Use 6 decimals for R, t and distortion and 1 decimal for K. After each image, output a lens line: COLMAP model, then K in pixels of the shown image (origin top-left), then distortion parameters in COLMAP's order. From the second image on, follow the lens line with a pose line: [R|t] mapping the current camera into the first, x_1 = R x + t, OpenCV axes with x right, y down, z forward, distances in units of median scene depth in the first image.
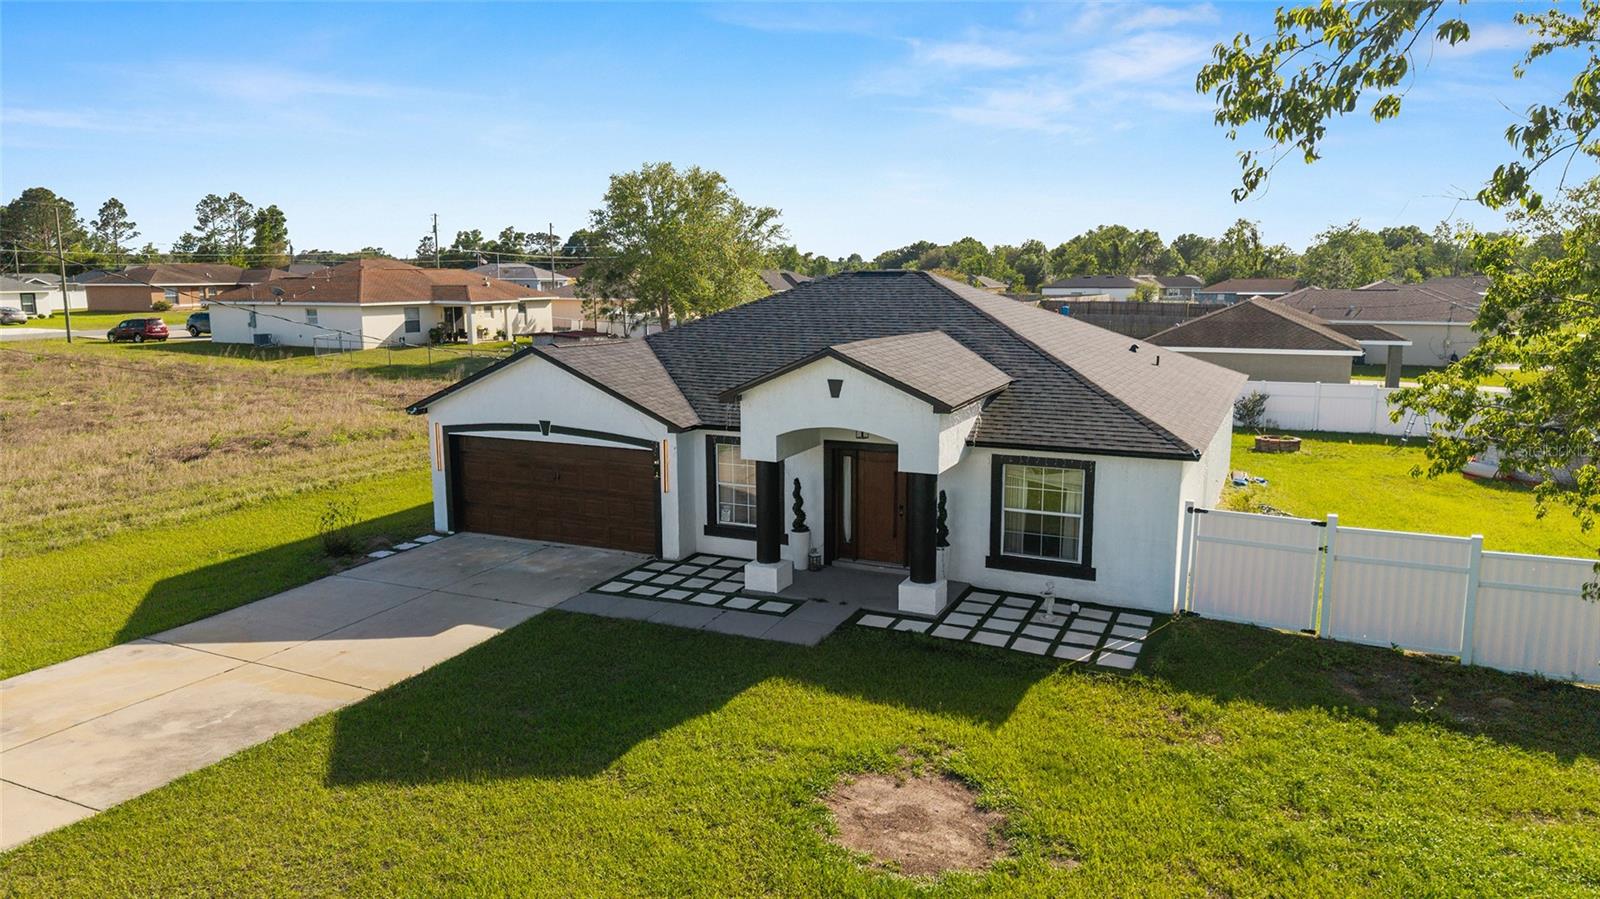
lens RADIAL K [[1075.8, 0, 791.1], [0, 1075.8, 446.5], [0, 0, 1]] dist [0.038243, -0.046009]
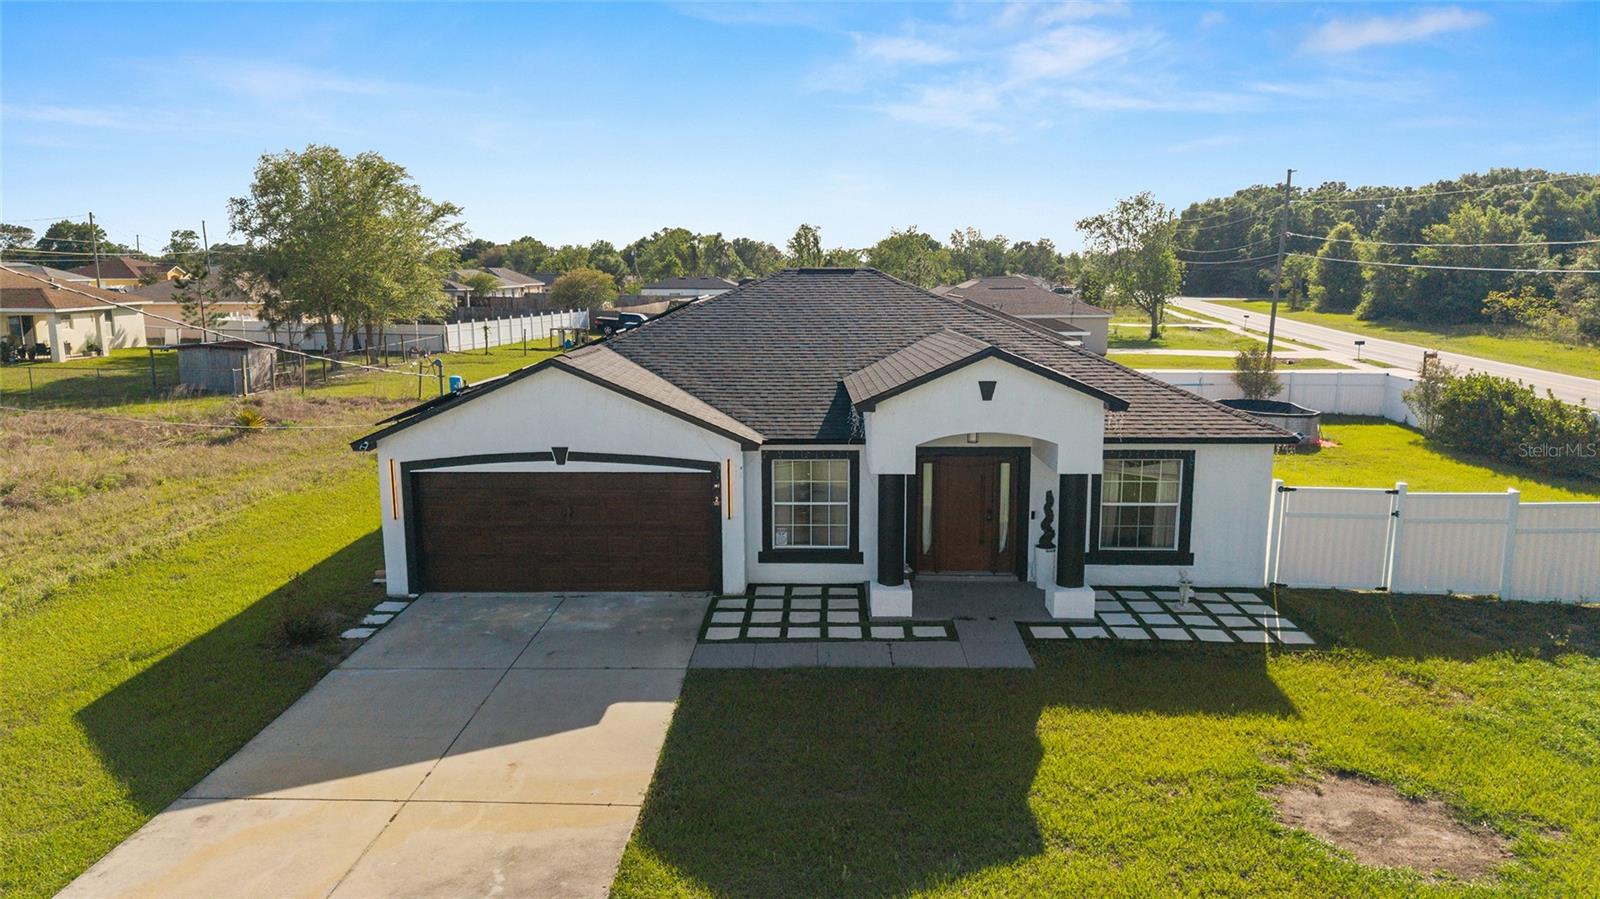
lens RADIAL K [[1075.8, 0, 793.4], [0, 1075.8, 458.8], [0, 0, 1]] dist [0.038243, -0.046009]
pose [[0.913730, -0.069943, 0.400257, -0.477927], [0.065832, 0.997541, 0.024029, -0.027721], [-0.400953, 0.004394, 0.916088, 0.202010]]
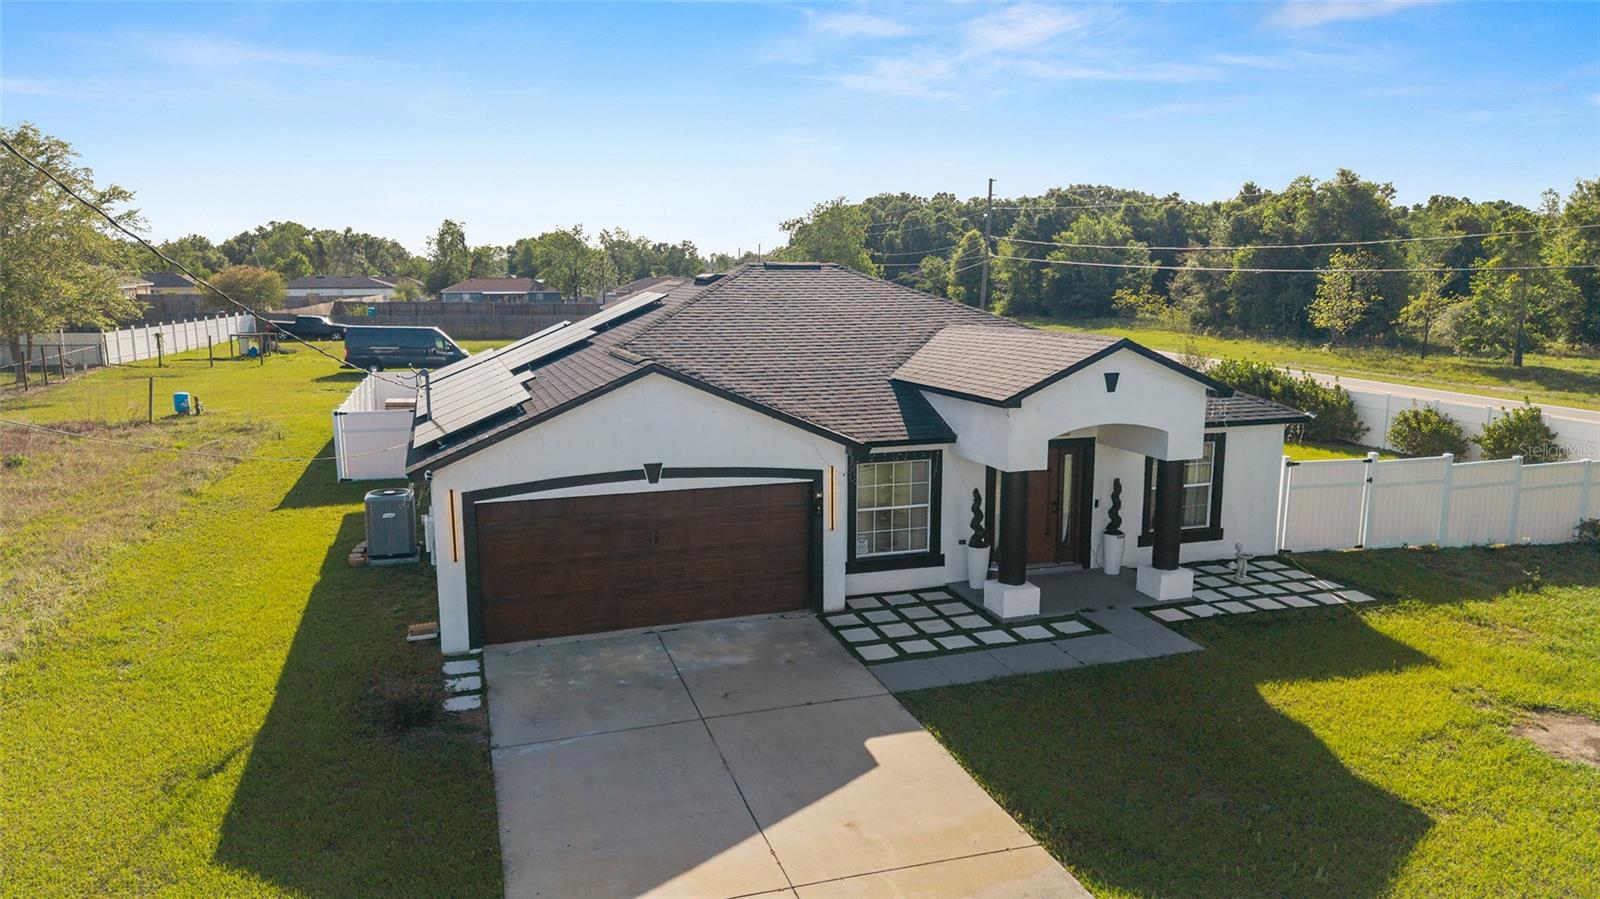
lens RADIAL K [[1075.8, 0, 794.9], [0, 1075.8, 461.5], [0, 0, 1]] dist [0.038243, -0.046009]
pose [[0.721585, -0.118379, 0.682130, -0.790004], [0.109907, 0.992366, 0.055953, -0.066670], [-0.683546, 0.034596, 0.729087, 0.484786]]
